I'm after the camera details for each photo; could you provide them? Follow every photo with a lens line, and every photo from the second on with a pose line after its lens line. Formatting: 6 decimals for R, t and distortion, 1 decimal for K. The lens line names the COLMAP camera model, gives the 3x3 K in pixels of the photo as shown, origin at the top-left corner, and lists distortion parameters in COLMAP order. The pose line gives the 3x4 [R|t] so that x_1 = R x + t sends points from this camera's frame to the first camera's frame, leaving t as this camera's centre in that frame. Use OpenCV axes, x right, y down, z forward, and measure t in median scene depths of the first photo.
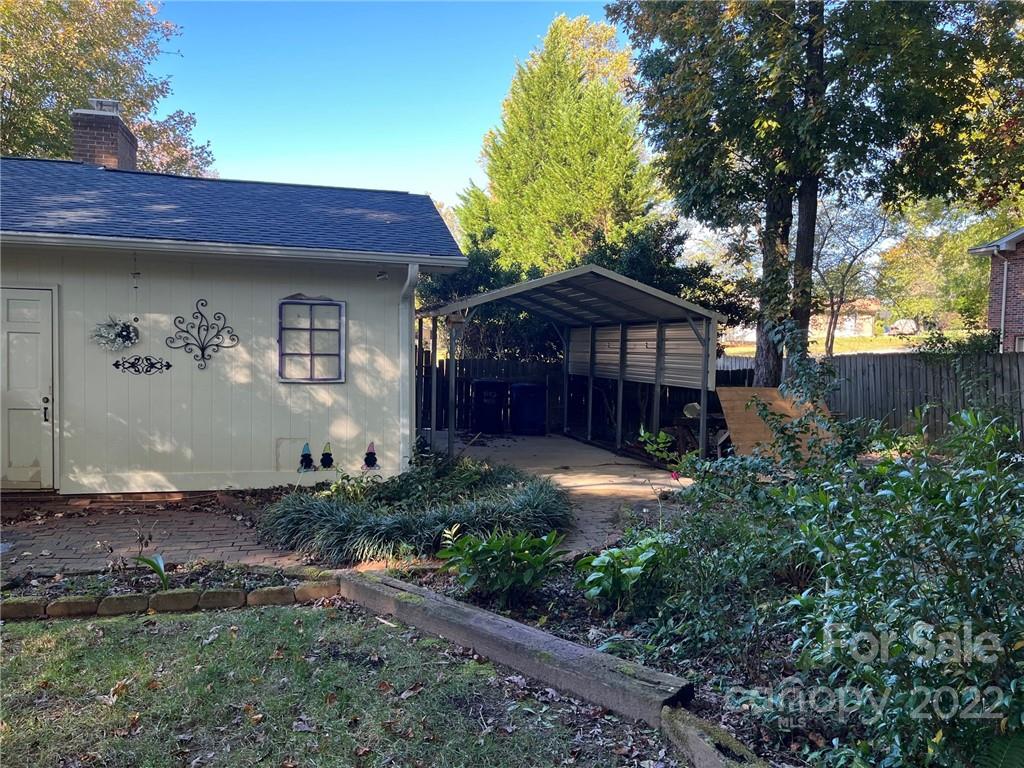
lens RADIAL K [[765.4, 0, 514.6], [0, 765.4, 387.3], [0, 0, 1]] dist [0.071377, -0.094030]
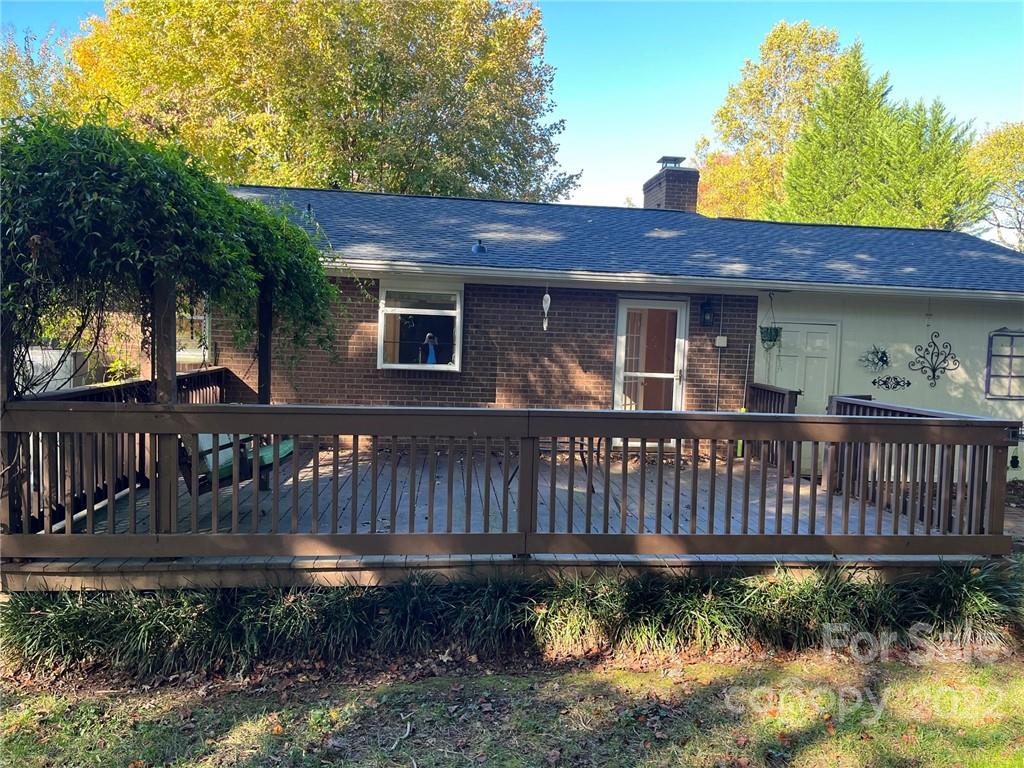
lens RADIAL K [[765.4, 0, 514.6], [0, 765.4, 387.3], [0, 0, 1]] dist [0.071377, -0.094030]
pose [[0.990532, 0.023562, -0.135243, -0.930950], [-0.022664, 0.999710, 0.008174, -0.017722], [0.135397, -0.005032, 0.990779, -0.364912]]
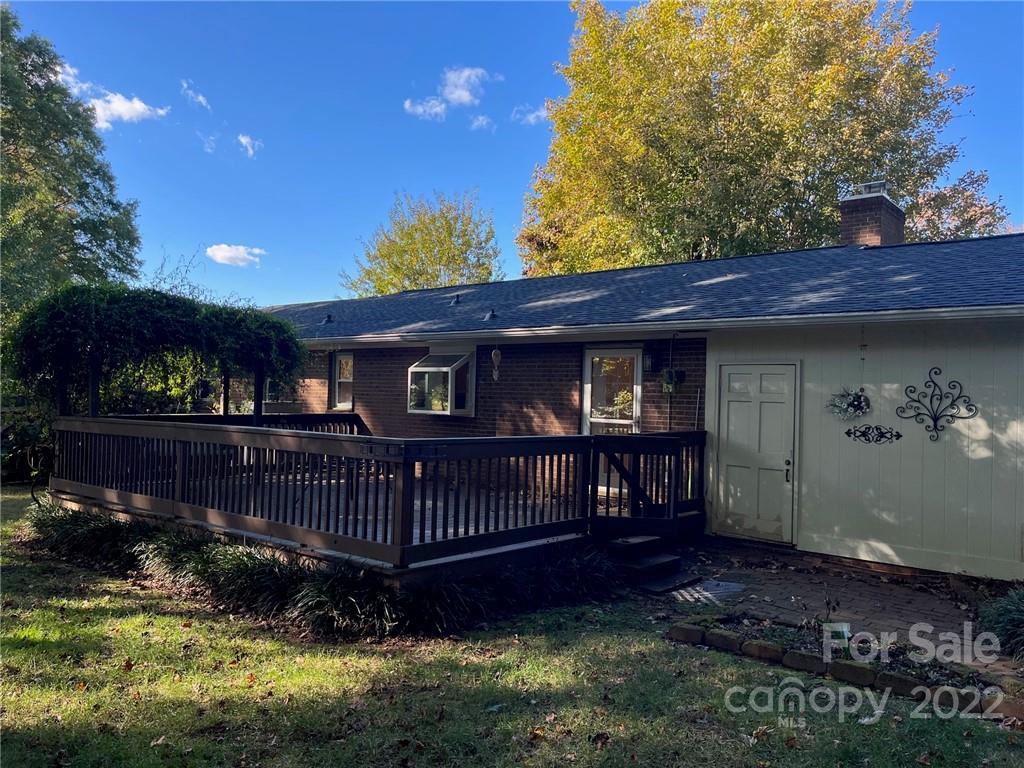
lens RADIAL K [[765.4, 0, 514.6], [0, 765.4, 387.3], [0, 0, 1]] dist [0.071377, -0.094030]
pose [[0.583499, -0.016531, -0.811946, 0.070696], [-0.055461, 0.996648, -0.060149, -0.002954], [0.810218, 0.080128, 0.580626, 0.024609]]
